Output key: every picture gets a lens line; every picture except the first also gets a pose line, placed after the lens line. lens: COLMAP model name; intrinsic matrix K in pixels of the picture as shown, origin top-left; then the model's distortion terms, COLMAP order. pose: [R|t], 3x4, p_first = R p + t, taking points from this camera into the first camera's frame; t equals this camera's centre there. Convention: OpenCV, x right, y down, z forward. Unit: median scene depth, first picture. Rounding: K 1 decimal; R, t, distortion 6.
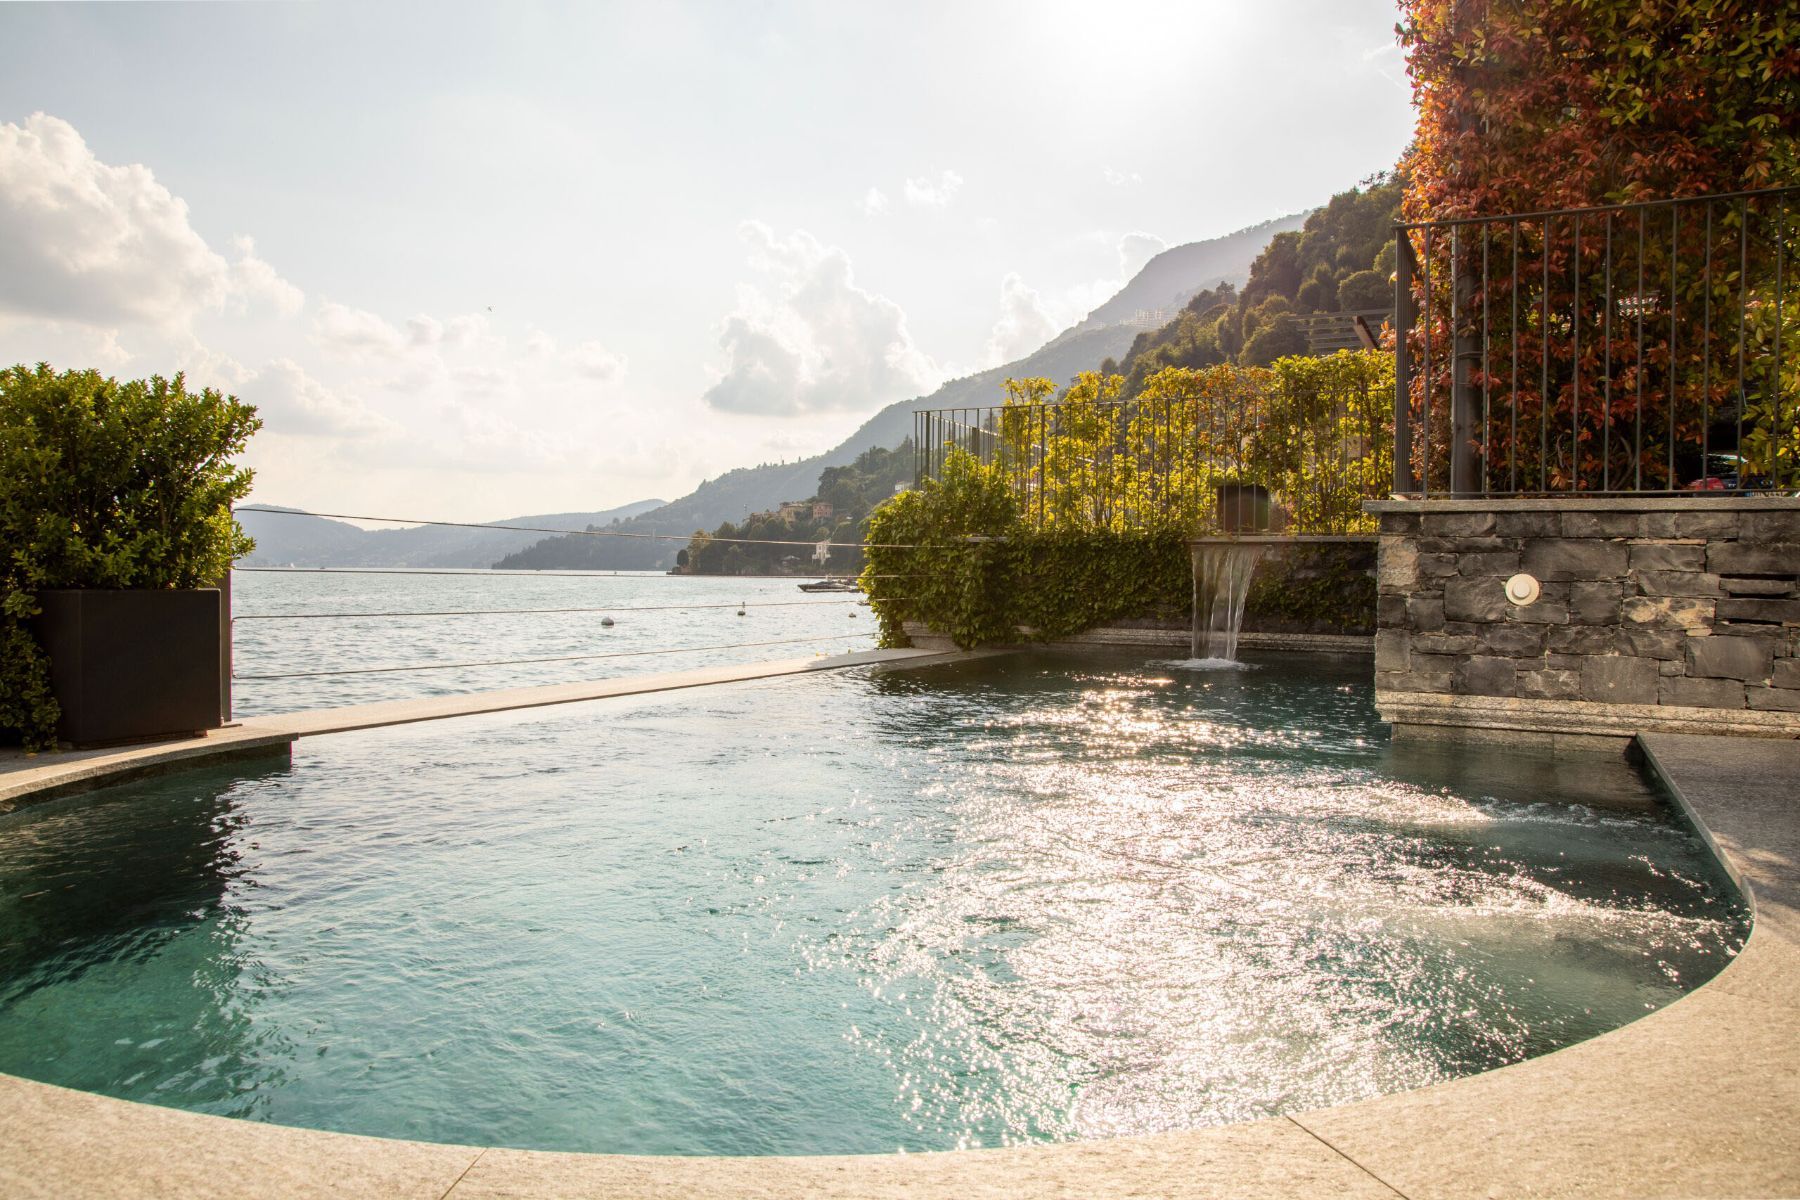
lens RADIAL K [[1284.0, 0, 900.4], [0, 1284.0, 602.7], [0, 0, 1]] dist [-0.047850, 0.017020]
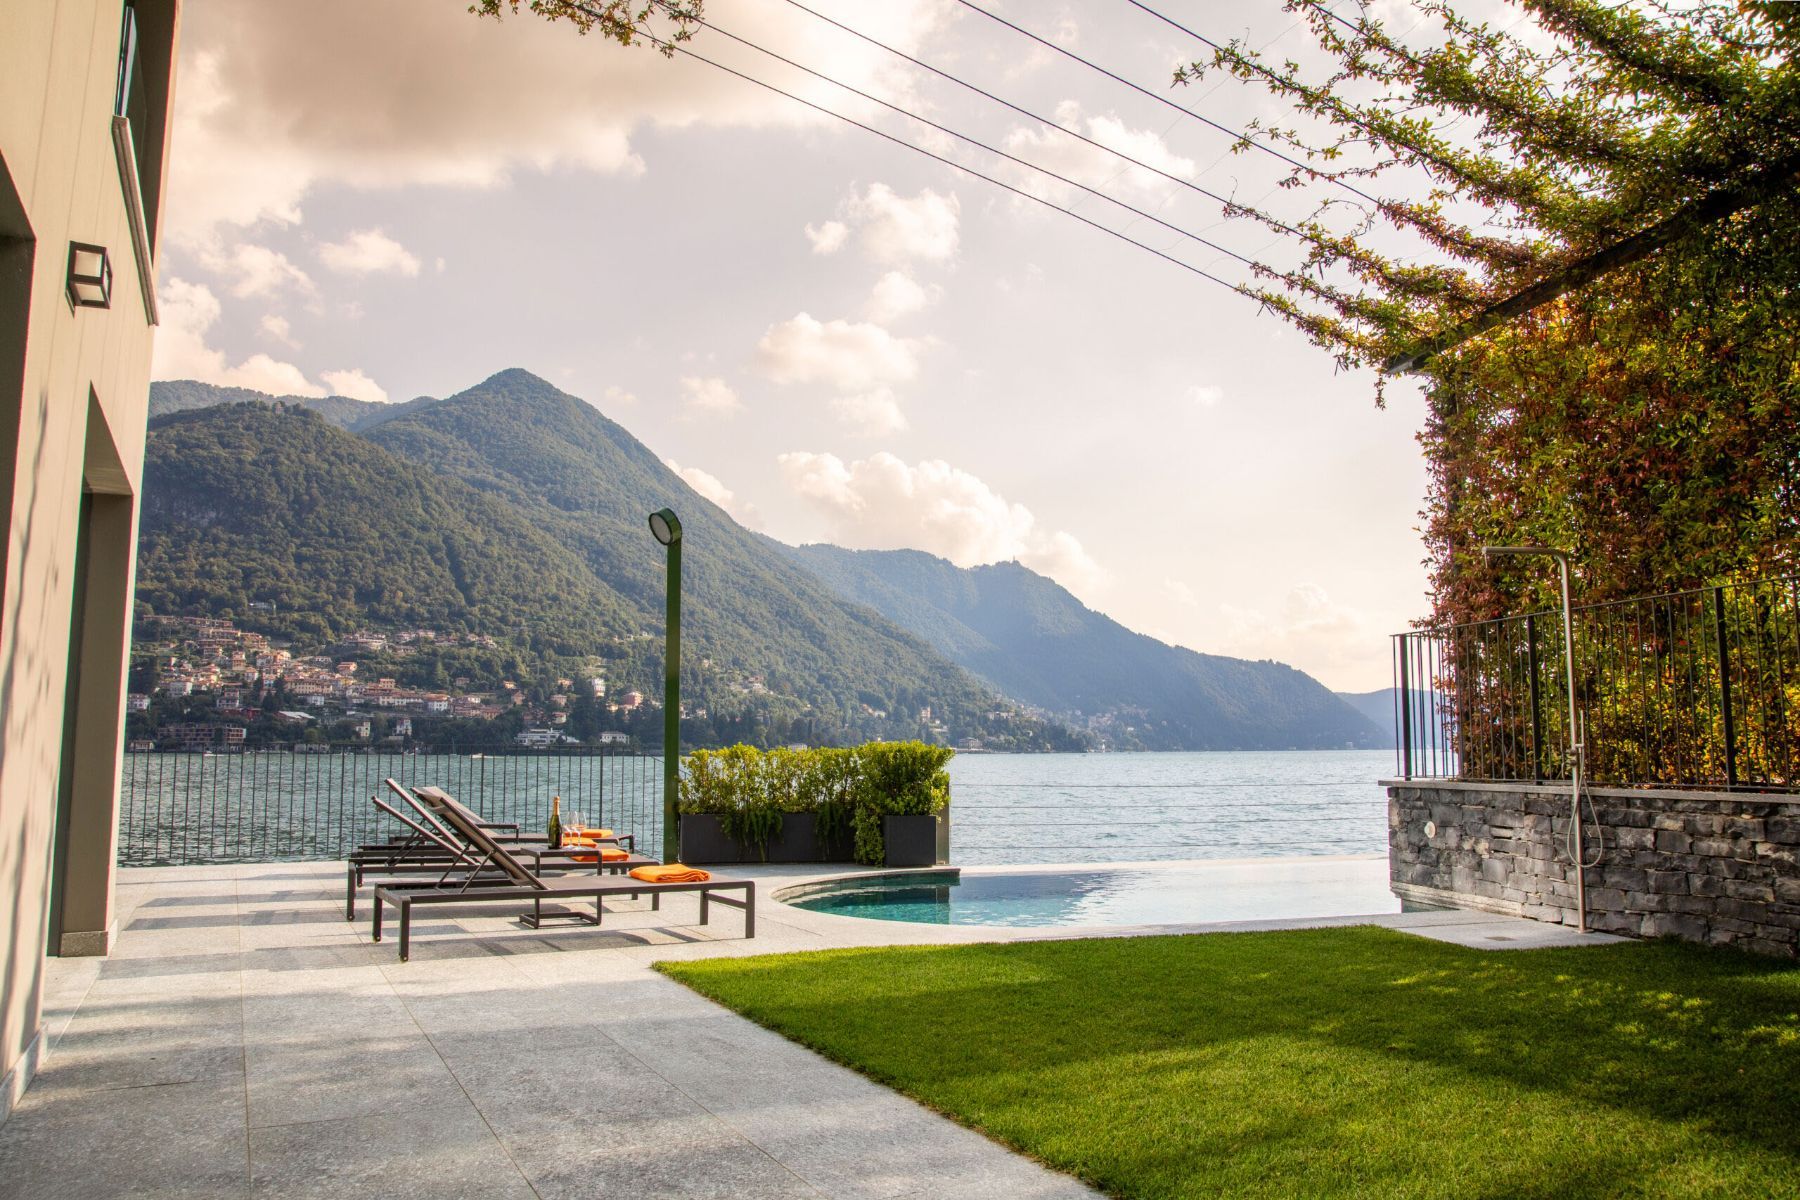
lens RADIAL K [[1284.0, 0, 908.3], [0, 1284.0, 599.9], [0, 0, 1]] dist [-0.047850, 0.017020]
pose [[0.654877, -0.098362, -0.749307, 1.421340], [-0.011609, 0.990067, -0.140113, -0.074185], [0.755647, 0.100456, 0.647230, -0.840272]]
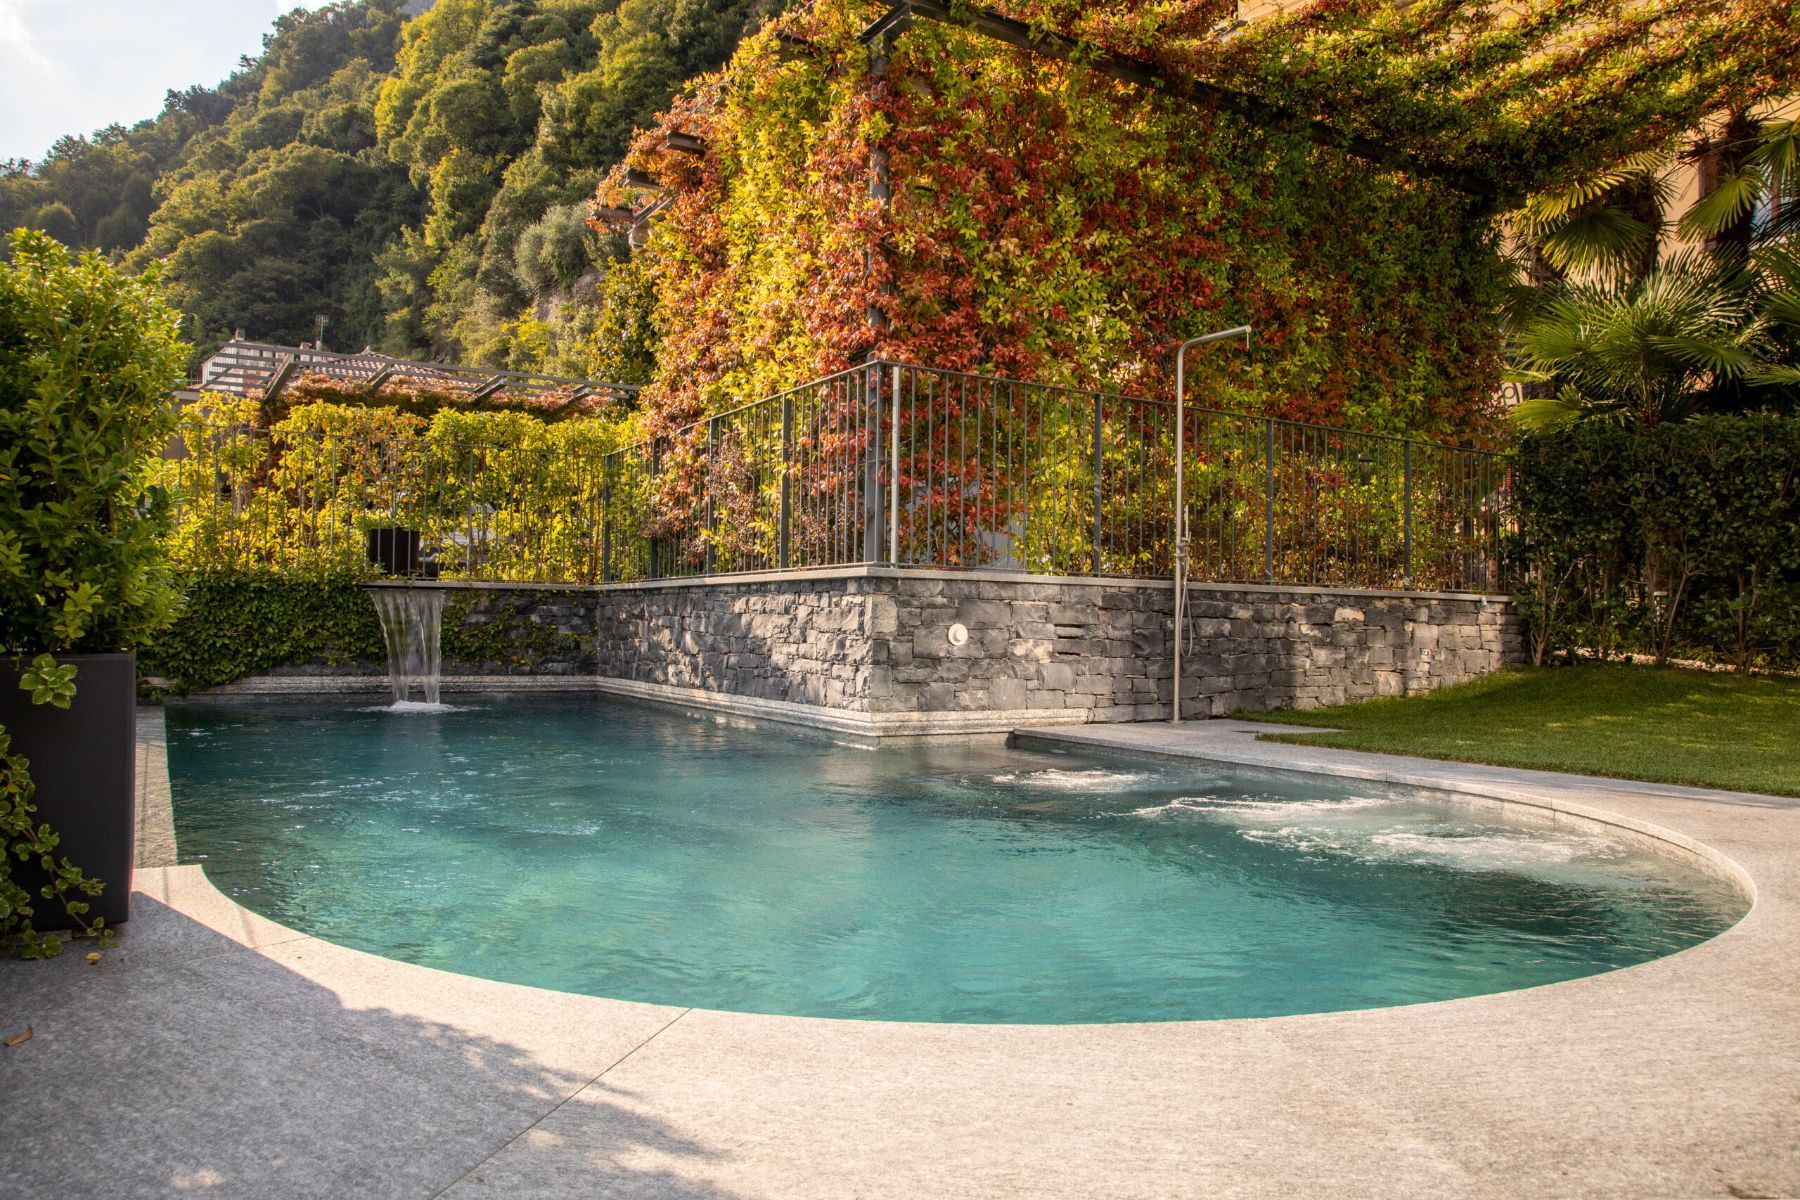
lens RADIAL K [[1284.0, 0, 890.9], [0, 1284.0, 598.2], [0, 0, 1]] dist [-0.047850, 0.017020]
pose [[0.529593, 0.014992, 0.848119, -0.767203], [0.012390, 0.999600, -0.025406, -0.015661], [-0.848161, 0.023963, 0.529196, 0.297914]]
